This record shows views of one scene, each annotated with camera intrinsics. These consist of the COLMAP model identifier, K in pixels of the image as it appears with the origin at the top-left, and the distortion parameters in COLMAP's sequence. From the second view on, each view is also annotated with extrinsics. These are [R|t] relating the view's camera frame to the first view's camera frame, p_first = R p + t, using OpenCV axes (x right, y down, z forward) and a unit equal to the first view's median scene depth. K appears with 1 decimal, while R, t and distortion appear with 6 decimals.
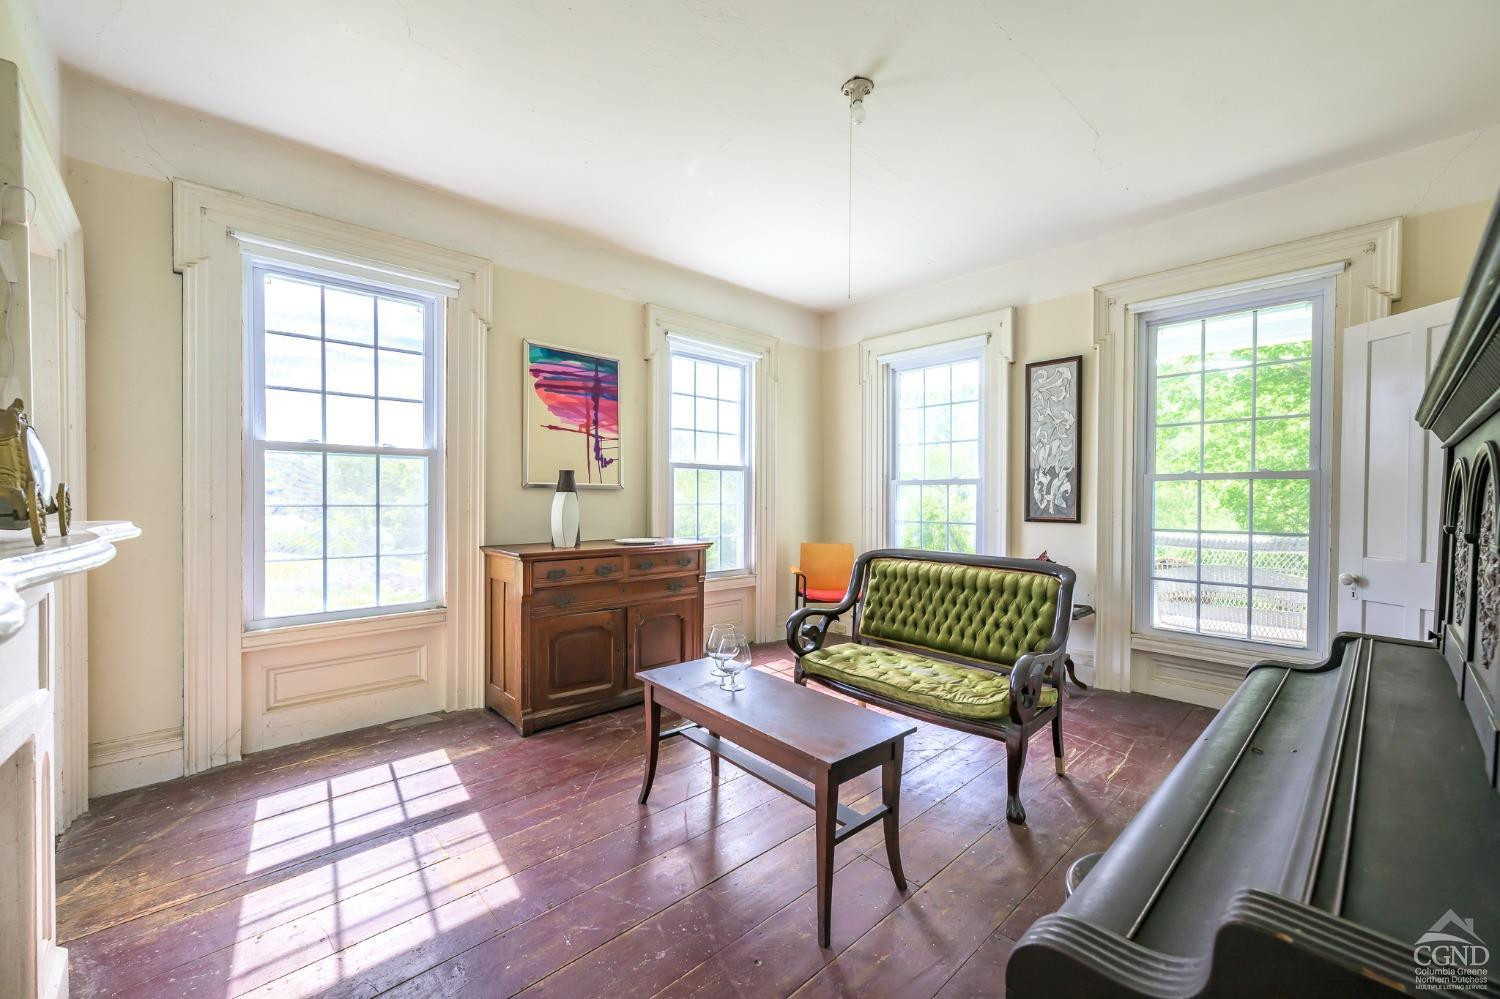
lens RADIAL K [[586.2, 0, 752.0], [0, 586.2, 505.5], [0, 0, 1]] dist [0.001008, -0.000340]
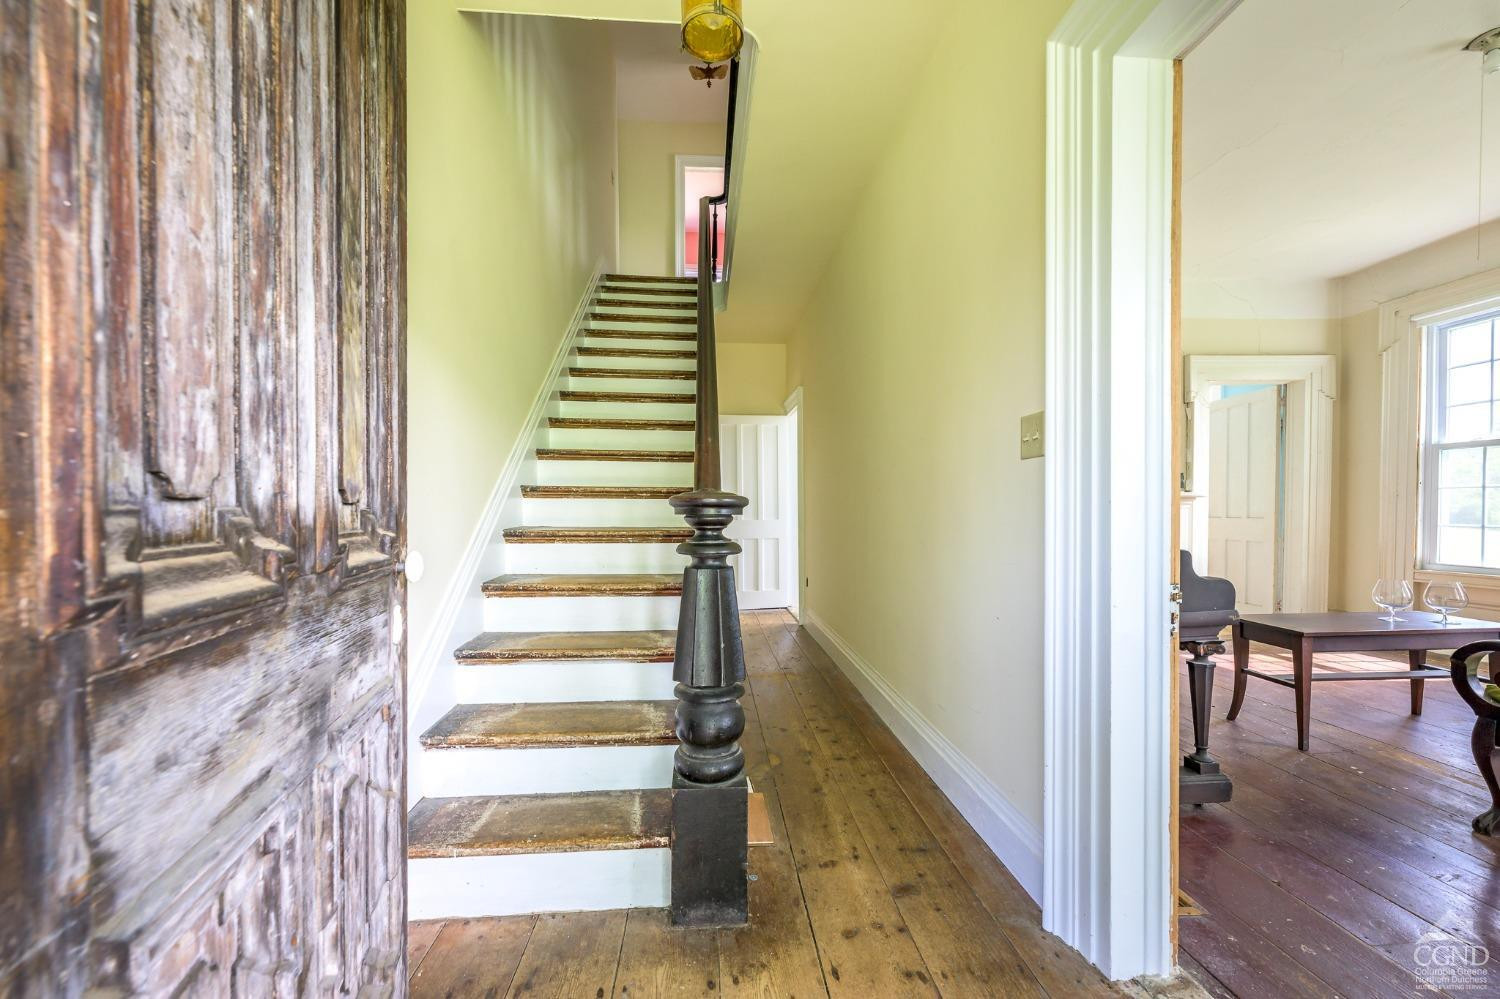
lens RADIAL K [[586.2, 0, 752.5], [0, 586.2, 507.5], [0, 0, 1]] dist [0.001008, -0.000340]
pose [[-0.615944, 0.006411, -0.787764, 1.402208], [-0.007100, 0.999881, 0.013688, 0.039692], [0.787758, 0.014024, -0.615825, 0.534989]]
